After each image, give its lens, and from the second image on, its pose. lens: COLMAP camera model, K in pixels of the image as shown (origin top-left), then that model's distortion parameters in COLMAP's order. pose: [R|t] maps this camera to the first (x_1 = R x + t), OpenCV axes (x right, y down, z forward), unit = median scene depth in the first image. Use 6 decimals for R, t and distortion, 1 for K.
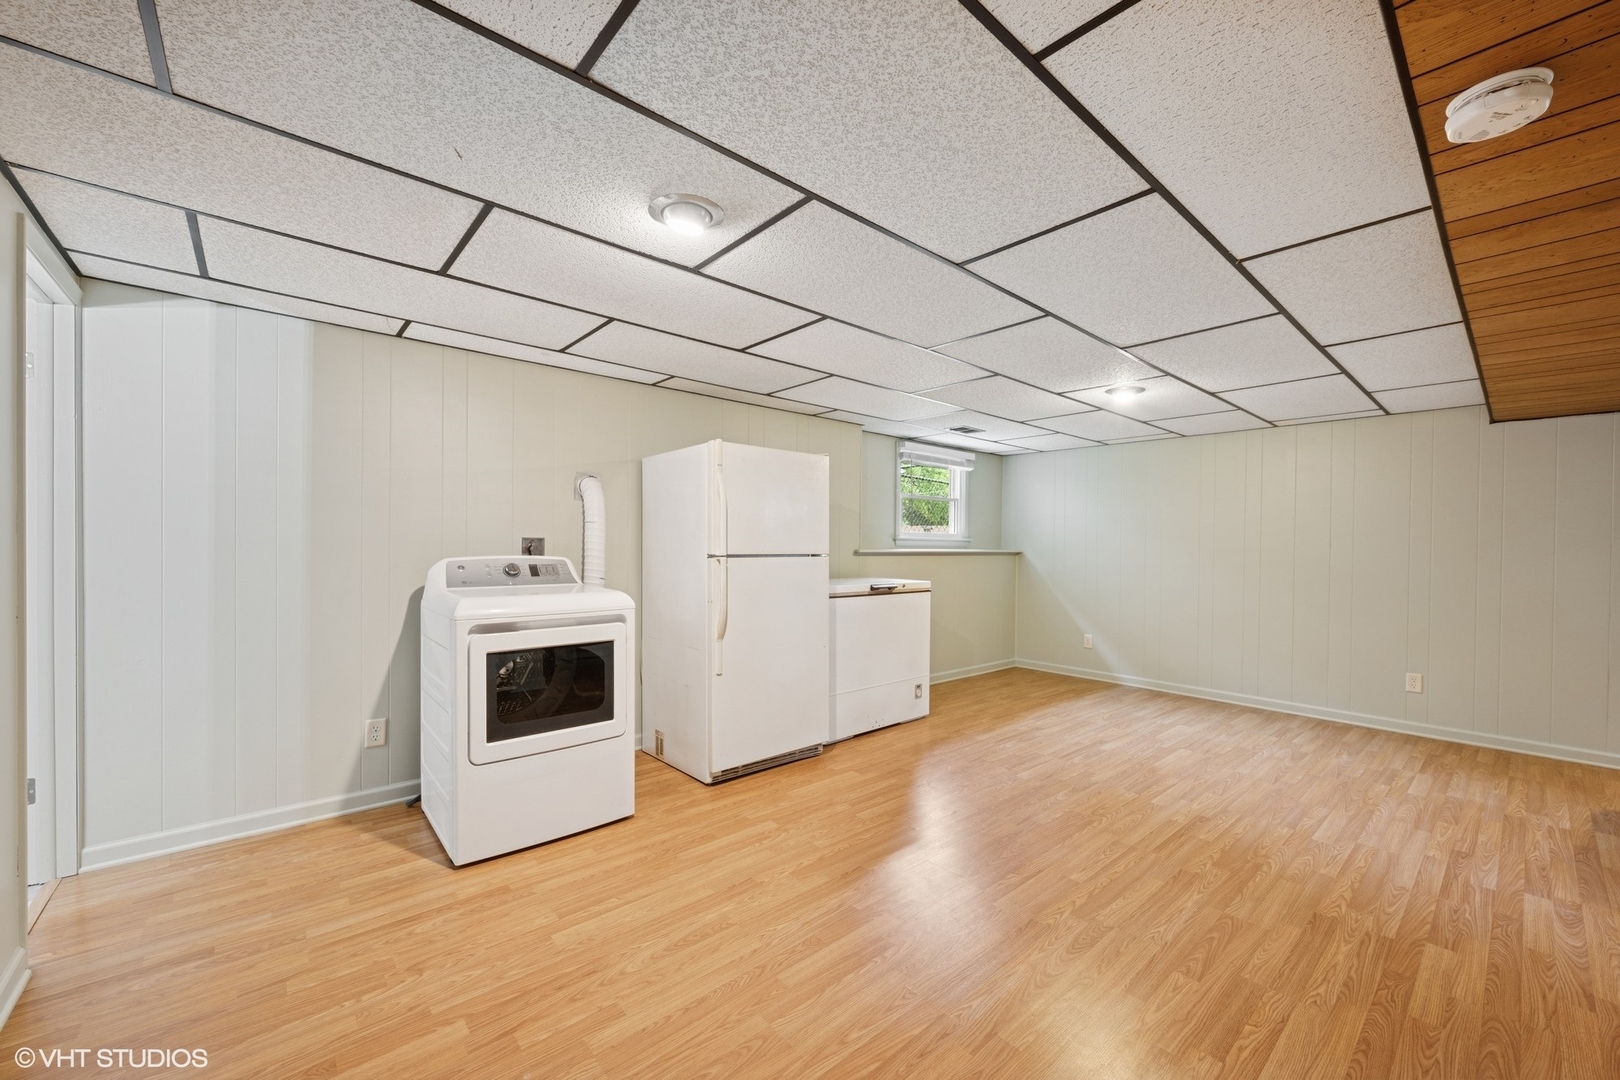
lens RADIAL K [[631.4, 0, 813.6], [0, 631.4, 541.6], [0, 0, 1]] dist [-0.001607, -0.000170]
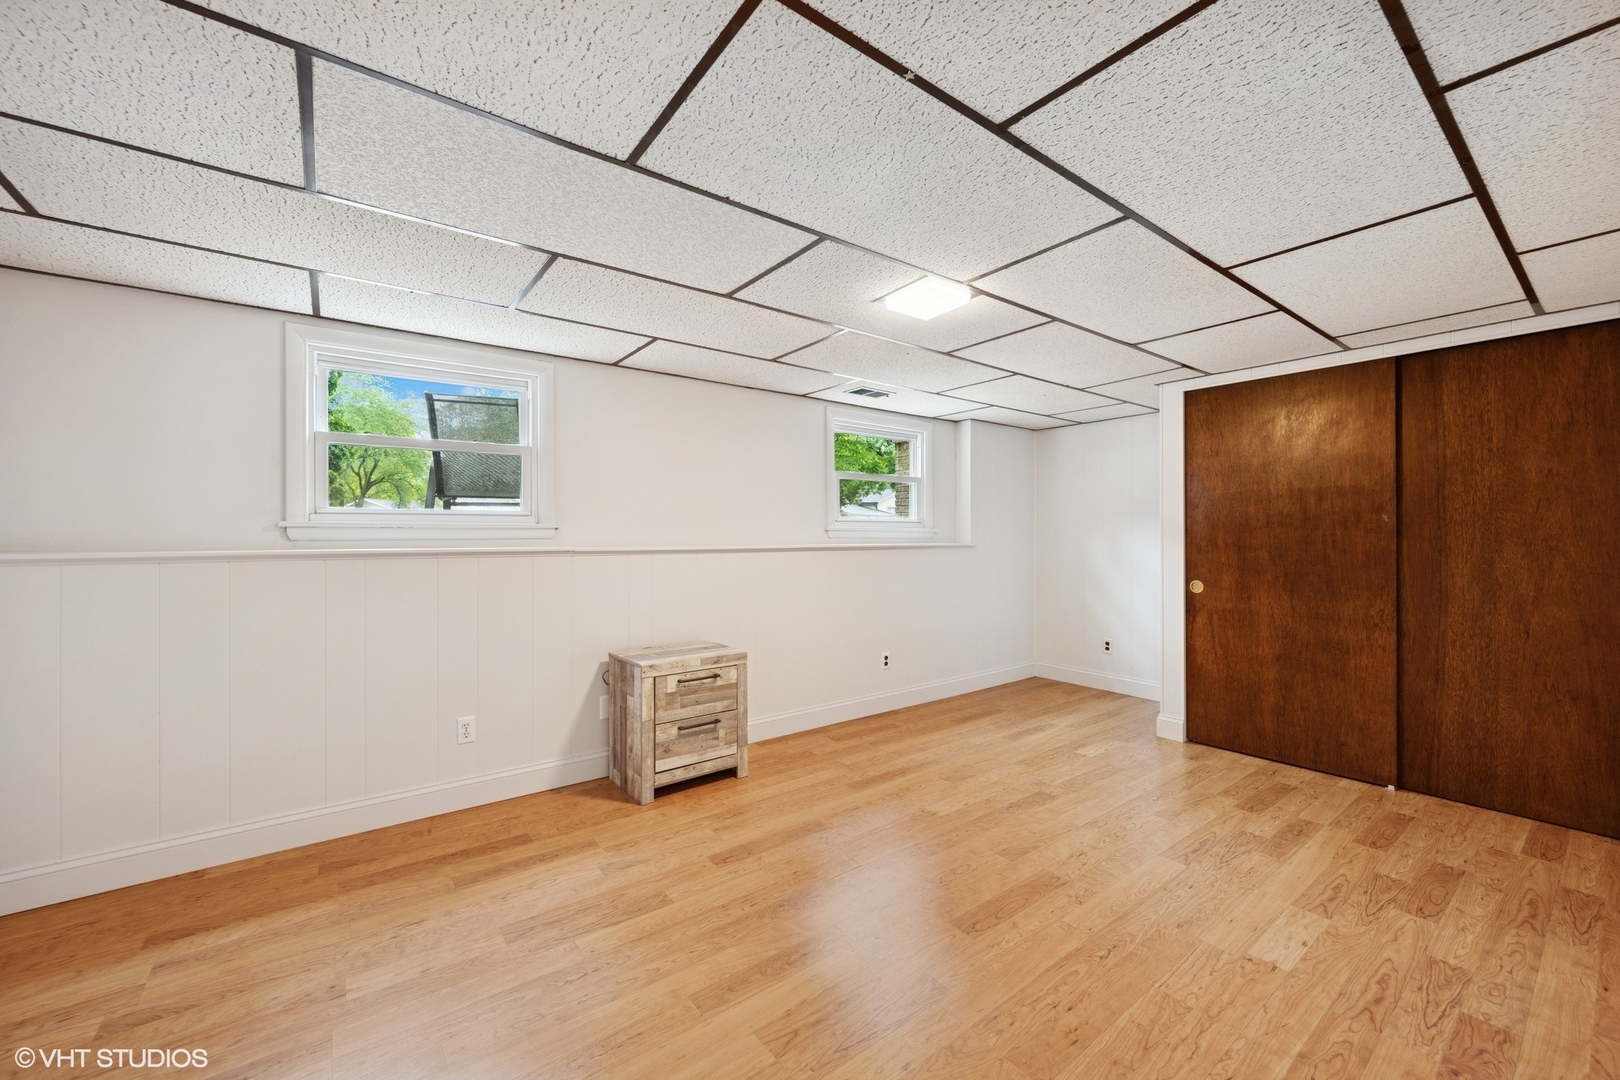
lens RADIAL K [[631.4, 0, 807.8], [0, 631.4, 539.1], [0, 0, 1]] dist [-0.001607, -0.000170]
pose [[0.996933, -0.015017, -0.076800, 0.046872], [0.015382, 0.999873, 0.004165, 0.002029], [0.076728, -0.005333, 0.997038, -0.157971]]
